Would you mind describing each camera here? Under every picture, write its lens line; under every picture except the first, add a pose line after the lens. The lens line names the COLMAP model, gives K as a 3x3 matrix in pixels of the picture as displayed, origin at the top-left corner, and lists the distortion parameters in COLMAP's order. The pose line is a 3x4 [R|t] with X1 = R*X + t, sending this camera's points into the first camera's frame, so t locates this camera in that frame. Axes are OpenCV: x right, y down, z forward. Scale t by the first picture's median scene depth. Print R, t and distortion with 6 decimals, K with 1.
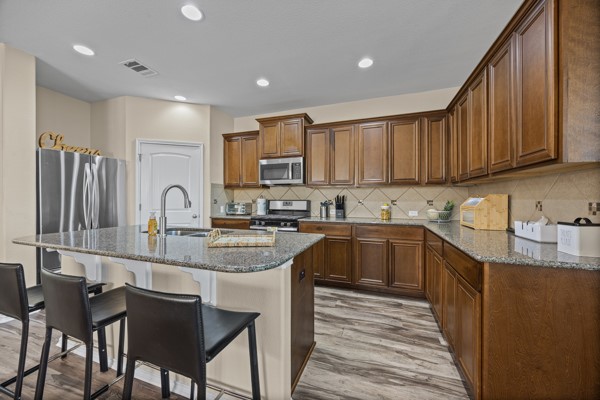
lens RADIAL K [[231.9, 0, 300.0], [0, 231.9, 199.5], [0, 0, 1]] dist [0.003089, 0.000065]
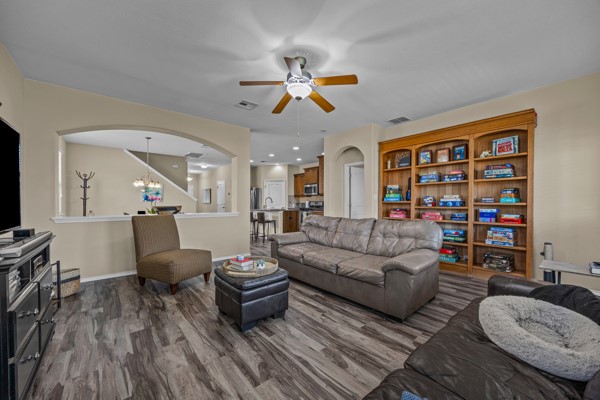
lens RADIAL K [[231.9, 0, 299.2], [0, 231.9, 203.7], [0, 0, 1]] dist [0.003089, 0.000065]
pose [[0.868225, -0.005889, -0.496136, 0.985902], [0.008862, 0.999954, 0.003638, 0.016363], [0.496092, -0.007555, 0.868237, -1.156651]]
